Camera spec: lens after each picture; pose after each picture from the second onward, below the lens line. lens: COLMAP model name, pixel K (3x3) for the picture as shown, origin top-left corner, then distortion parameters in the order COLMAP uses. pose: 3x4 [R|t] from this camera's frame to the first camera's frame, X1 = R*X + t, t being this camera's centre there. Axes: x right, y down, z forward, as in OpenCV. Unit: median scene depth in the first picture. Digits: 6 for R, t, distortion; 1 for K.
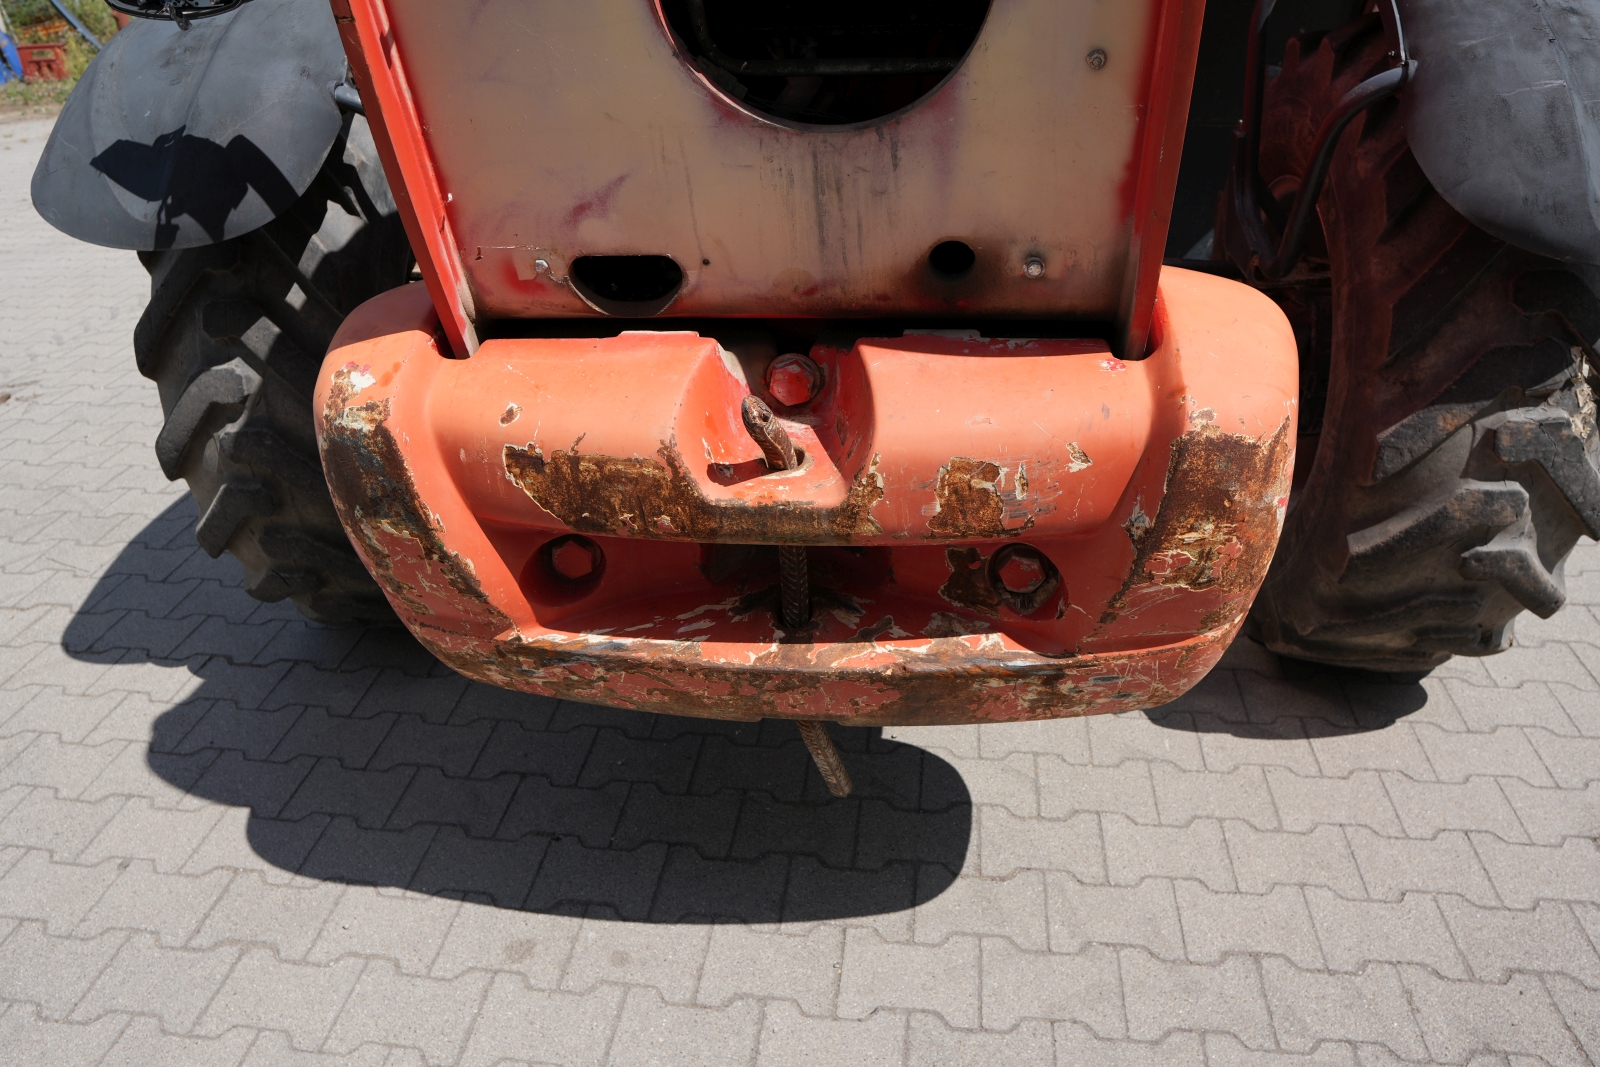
lens RADIAL K [[1131.3, 0, 803.8], [0, 1131.3, 531.1], [0, 0, 1]] dist [-0.109705, 0.070133]
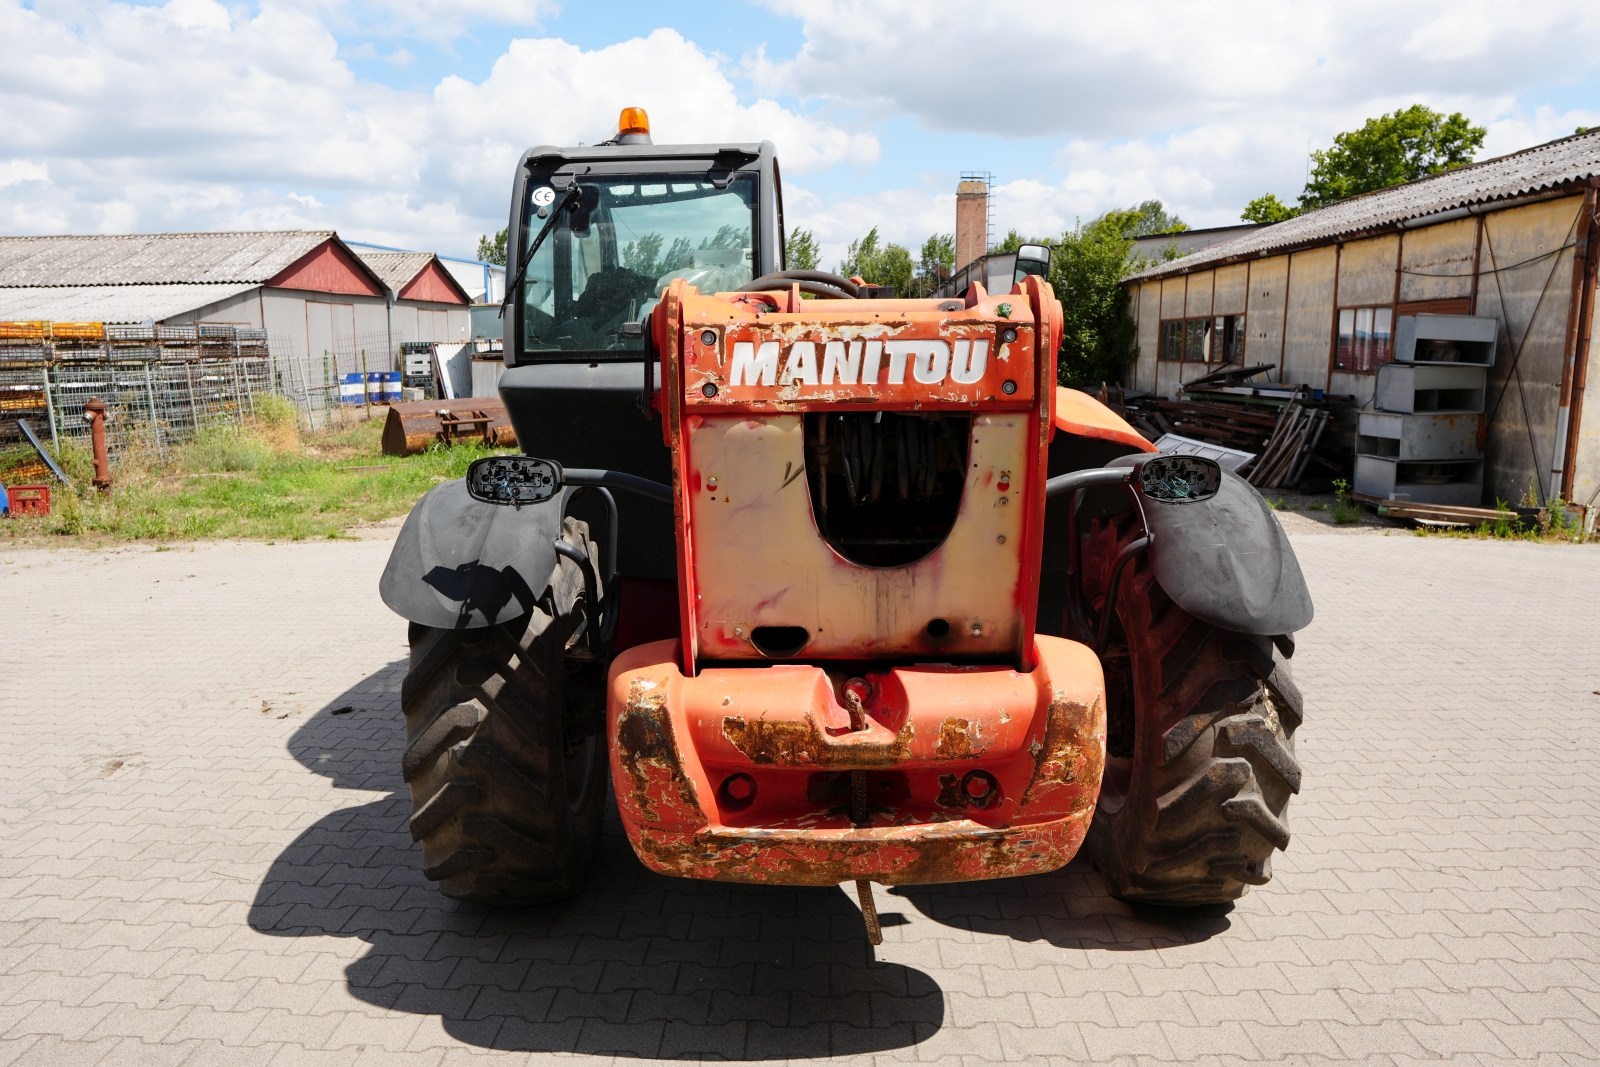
lens RADIAL K [[1131.3, 0, 800.1], [0, 1131.3, 538.3], [0, 0, 1]] dist [-0.109705, 0.070133]
pose [[0.993974, 0.011869, 0.108975, -0.257517], [0.029272, 0.929282, -0.368209, 0.269618], [-0.105639, 0.369180, 0.923334, -0.715815]]
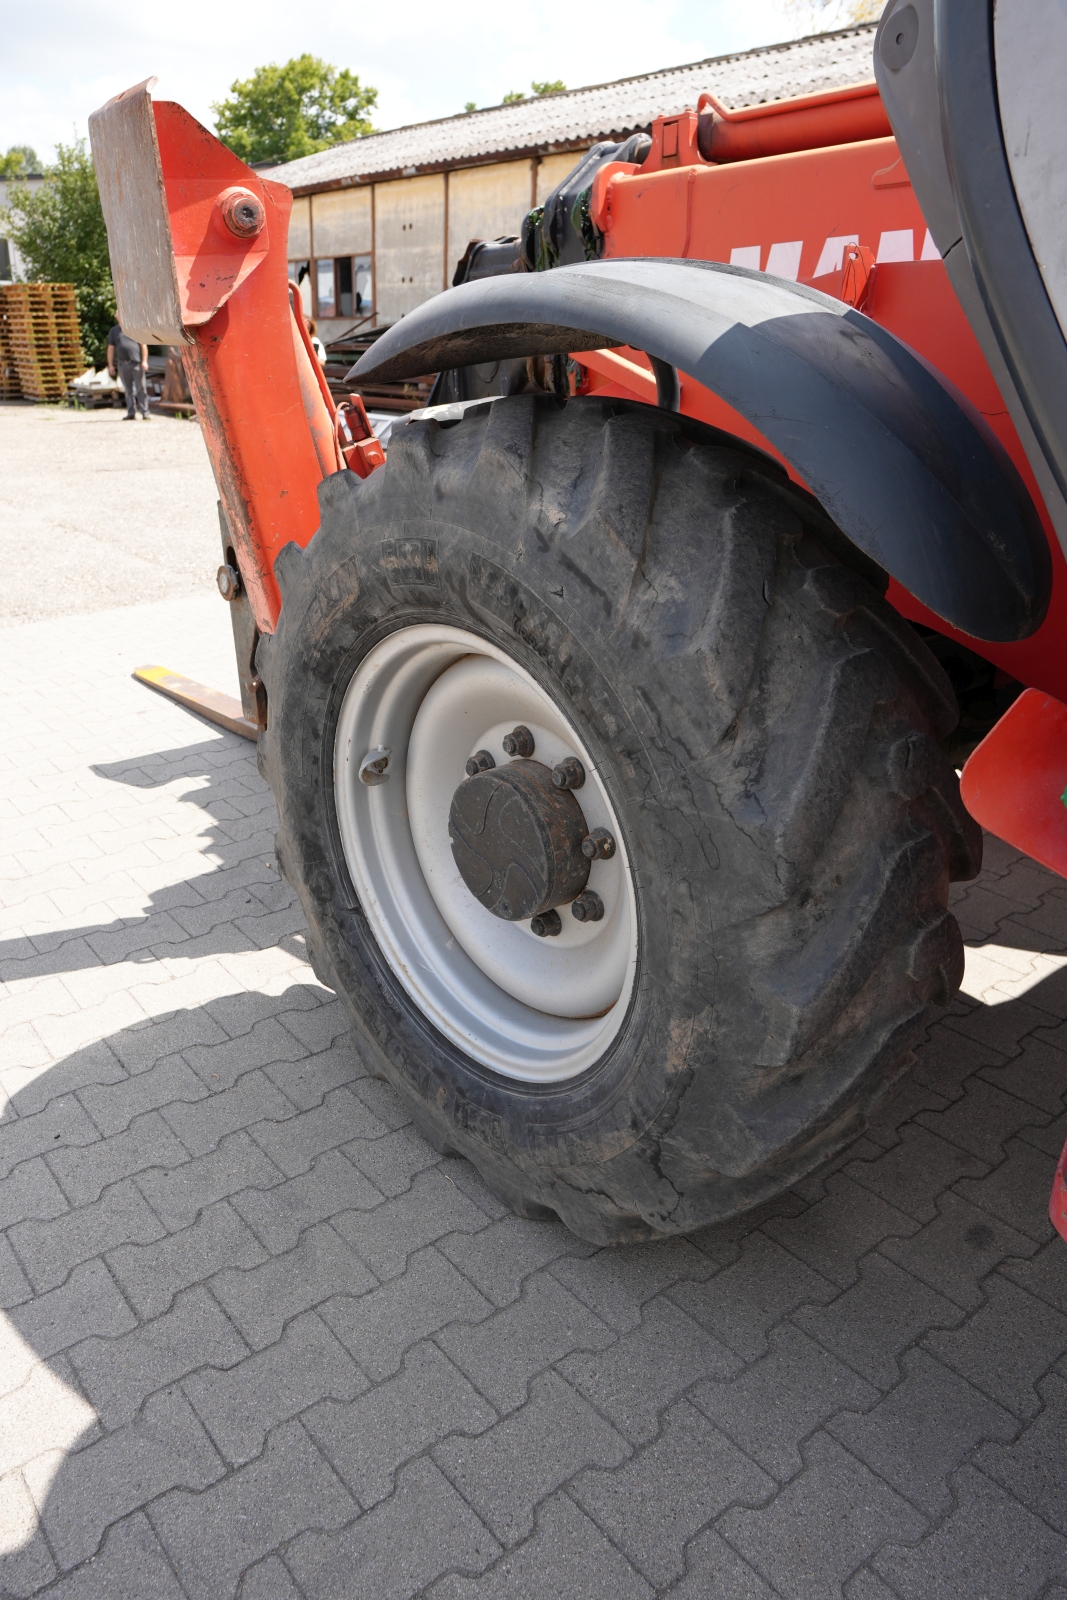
lens RADIAL K [[1131.3, 0, 524.7], [0, 1131.3, 797.4], [0, 0, 1]] dist [-0.109705, 0.070133]
pose [[0.693666, -0.243906, 0.677744, -1.303370], [0.343622, 0.939007, -0.013765, -1.305732], [-0.633049, 0.242436, 0.735169, 2.461643]]
